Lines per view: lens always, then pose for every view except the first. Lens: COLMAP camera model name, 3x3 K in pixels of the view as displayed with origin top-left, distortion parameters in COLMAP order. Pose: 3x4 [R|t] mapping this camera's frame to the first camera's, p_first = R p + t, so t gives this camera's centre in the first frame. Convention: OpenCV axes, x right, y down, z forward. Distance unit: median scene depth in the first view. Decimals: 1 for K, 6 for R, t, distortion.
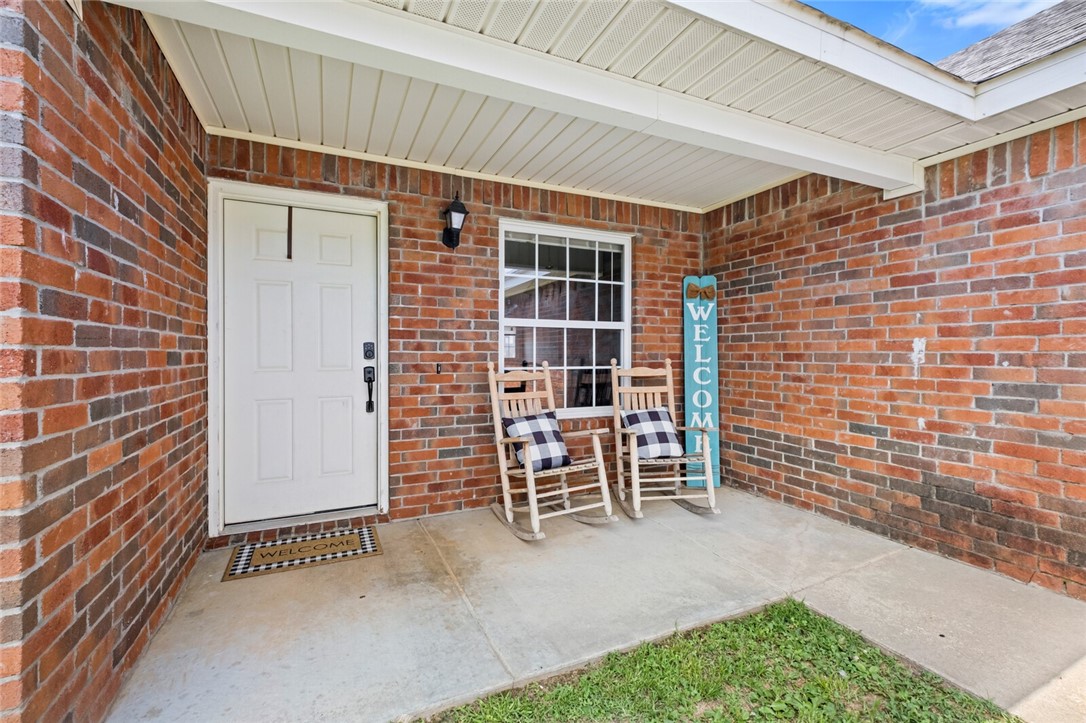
lens RADIAL K [[485.6, 0, 546.0], [0, 485.6, 355.4], [0, 0, 1]] dist [0.013212, -0.003455]
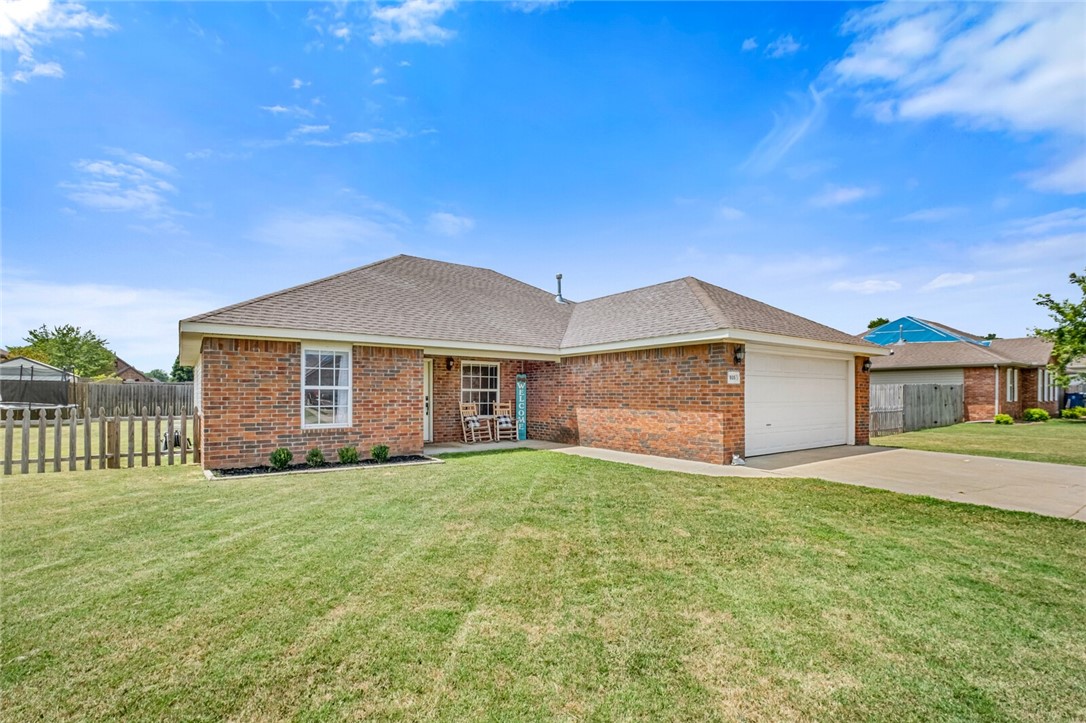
lens RADIAL K [[485.6, 0, 519.7], [0, 485.6, 389.1], [0, 0, 1]] dist [0.013212, -0.003455]
pose [[0.988495, 0.004719, 0.151181, -0.193042], [-0.002926, 0.999923, -0.012076, -0.032100], [-0.151226, 0.011495, 0.988432, -2.353843]]
